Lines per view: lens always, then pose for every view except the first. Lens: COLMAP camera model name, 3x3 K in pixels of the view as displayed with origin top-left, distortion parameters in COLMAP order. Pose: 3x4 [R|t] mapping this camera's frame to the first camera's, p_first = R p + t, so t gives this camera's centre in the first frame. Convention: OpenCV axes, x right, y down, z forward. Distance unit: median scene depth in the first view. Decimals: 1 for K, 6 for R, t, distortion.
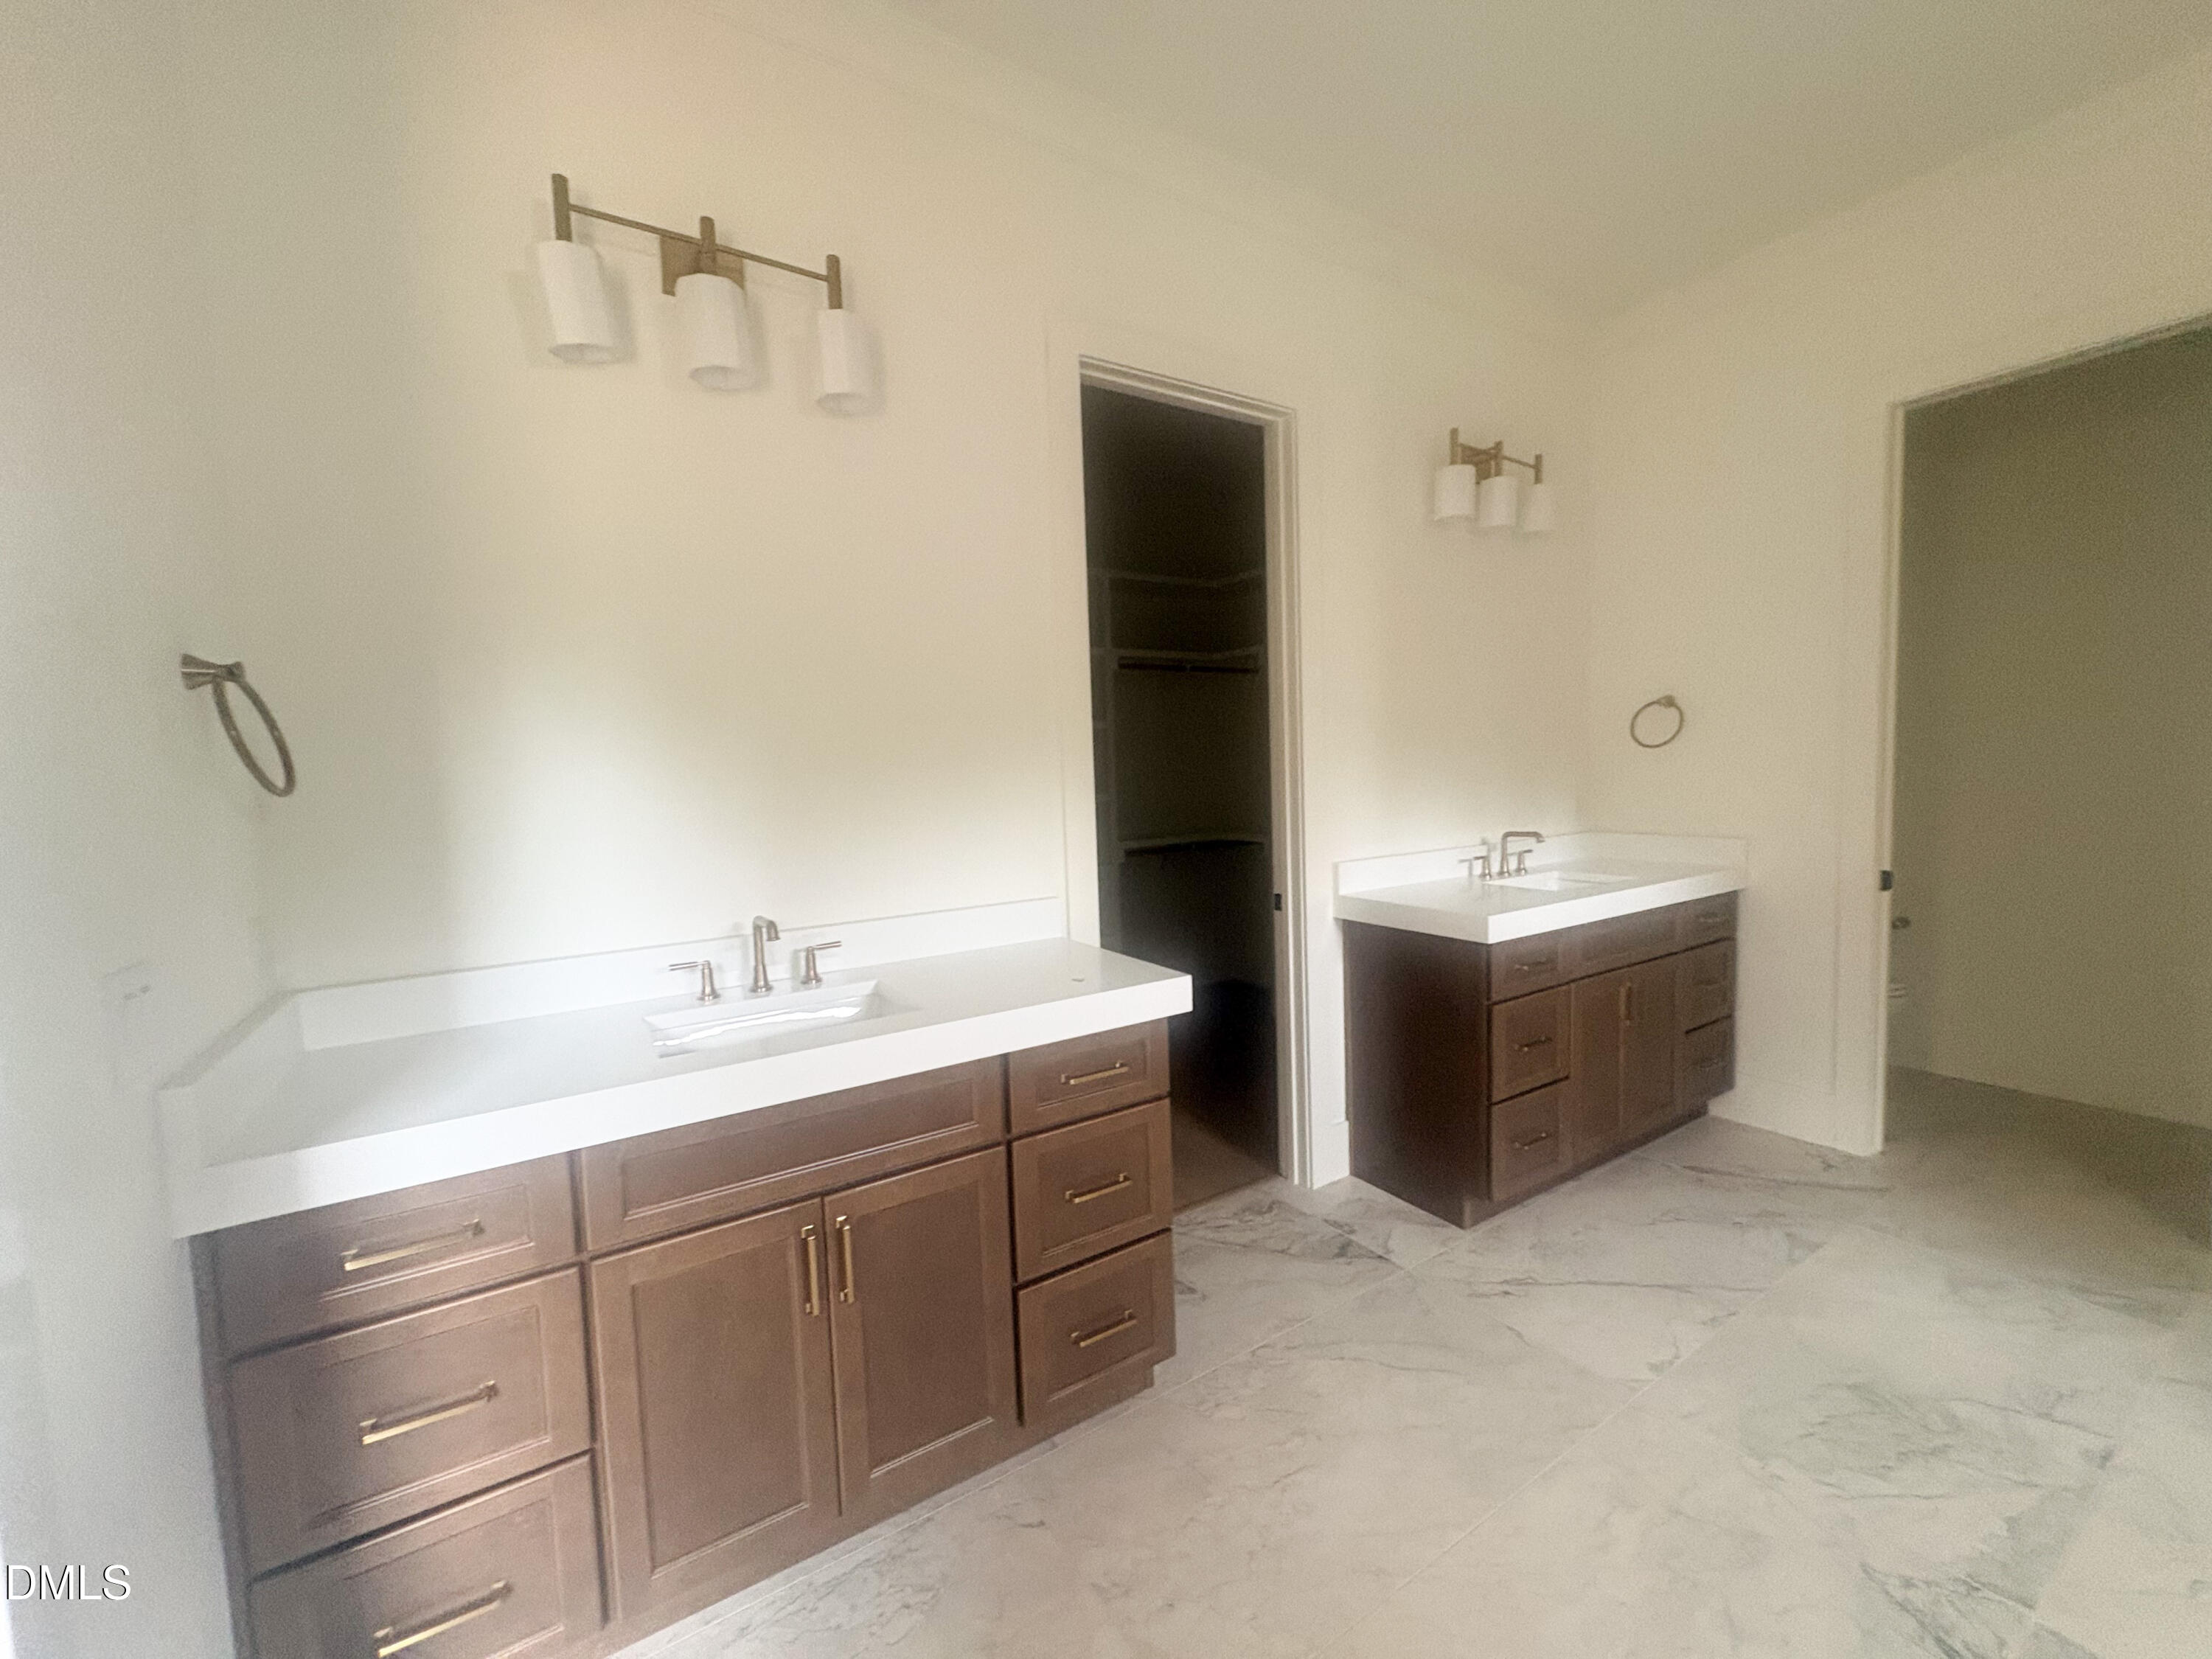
lens RADIAL K [[878.9, 0, 1112.7], [0, 878.9, 826.2], [0, 0, 1]] dist [-0.001191, -0.000168]
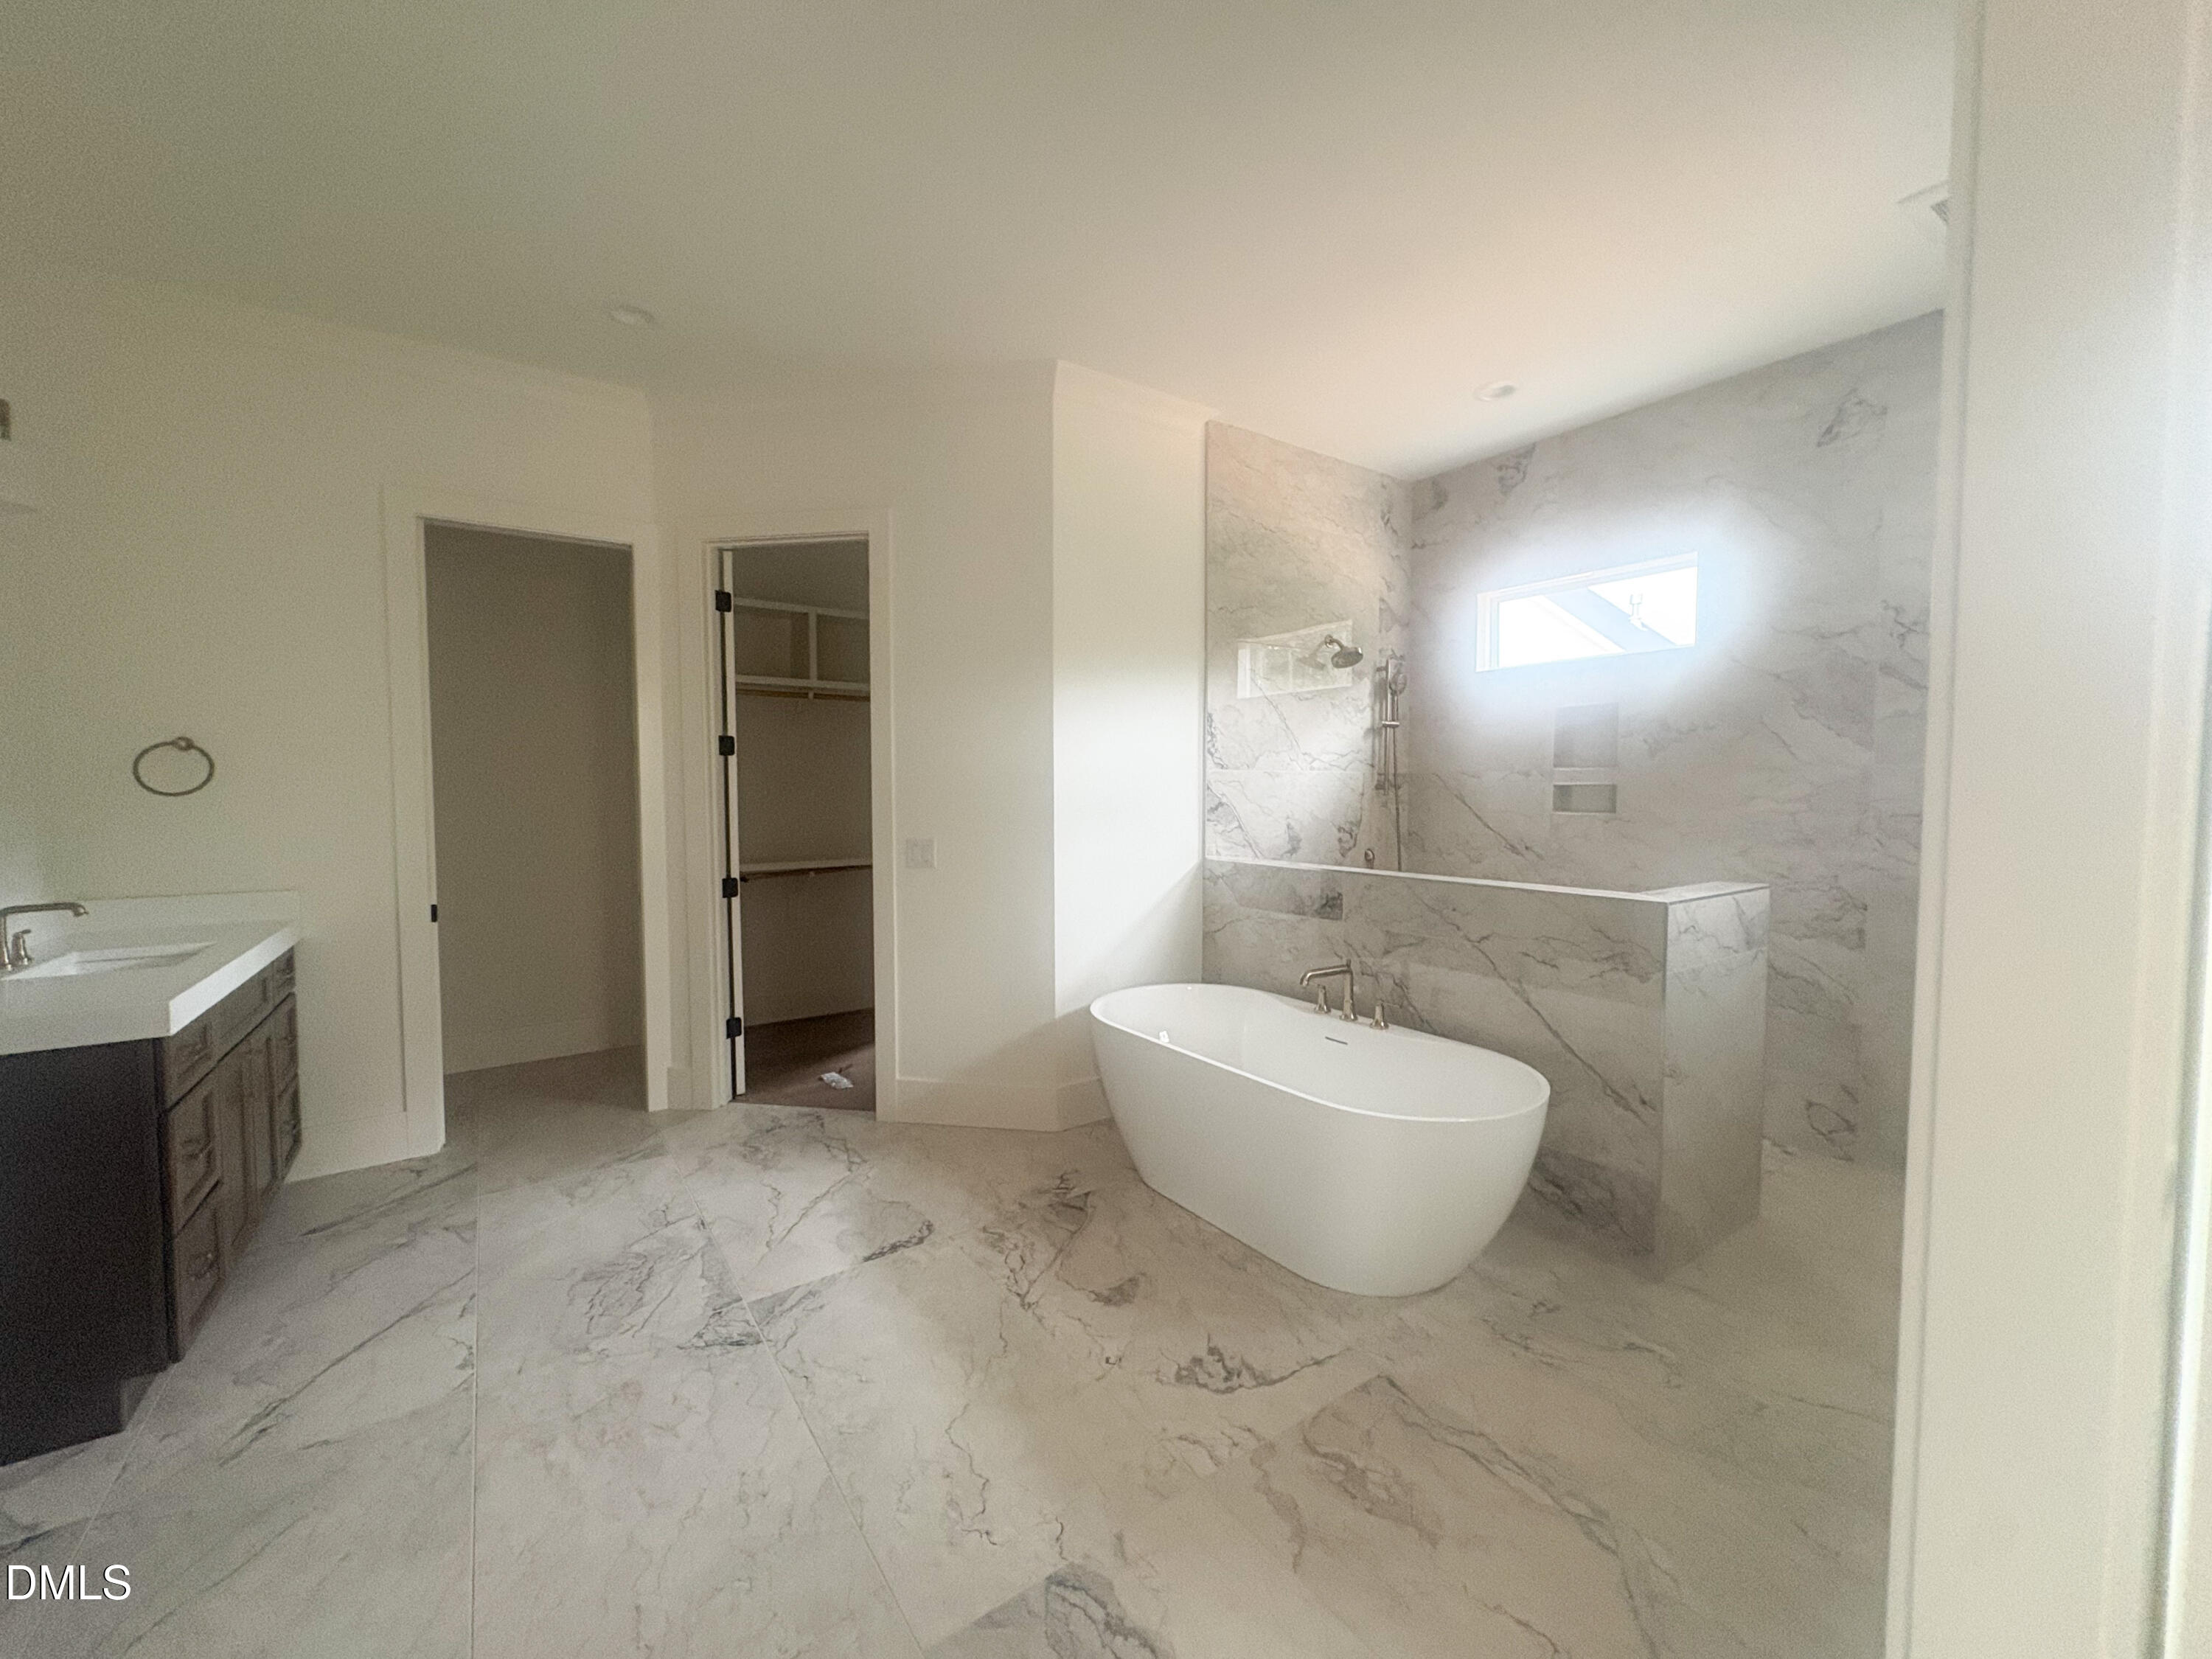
lens RADIAL K [[873.3, 0, 1114.5], [0, 873.3, 827.4], [0, 0, 1]] dist [0.000281, -0.000404]
pose [[-0.050548, -0.011619, 0.998654, -0.395796], [0.068951, 0.997506, 0.015096, -0.009275], [-0.996339, 0.069621, -0.049621, 0.159838]]
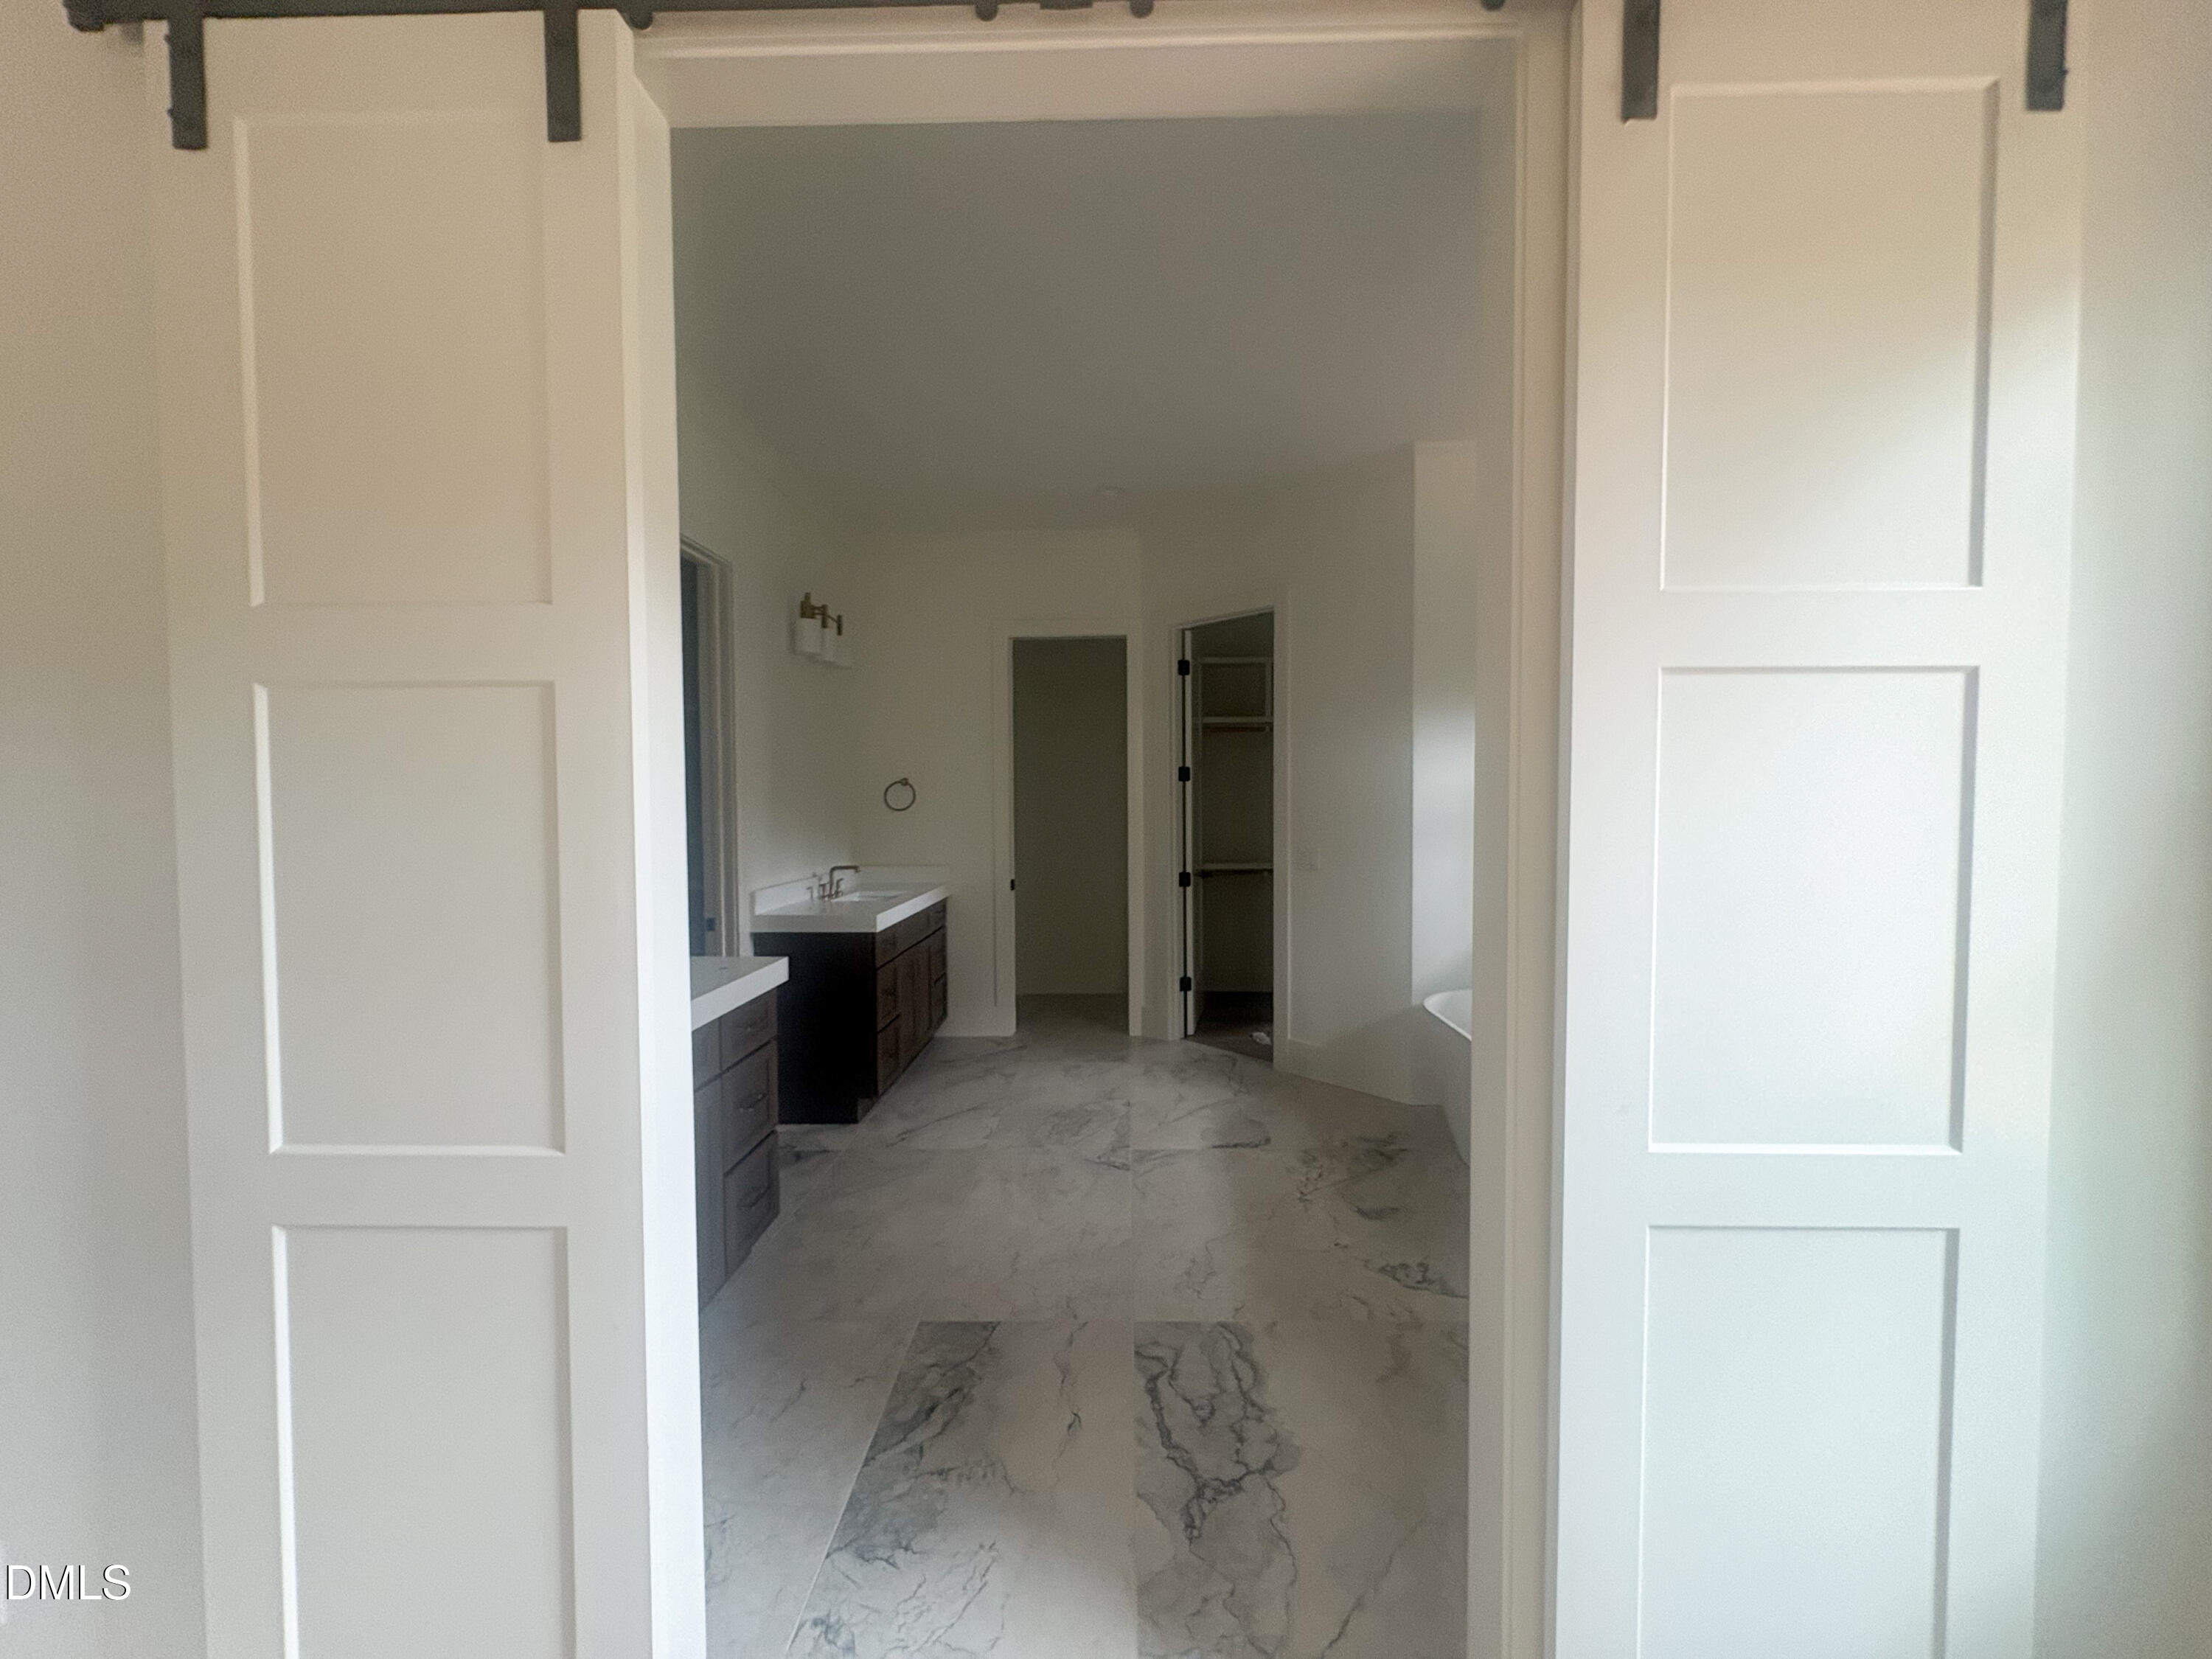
lens RADIAL K [[873.3, 0, 1114.5], [0, 873.3, 827.4], [0, 0, 1]] dist [0.000281, -0.000404]
pose [[0.552582, 0.003246, 0.833452, -0.650671], [0.042755, 0.998565, -0.032236, 0.010304], [-0.832361, 0.053448, 0.551650, -0.255711]]
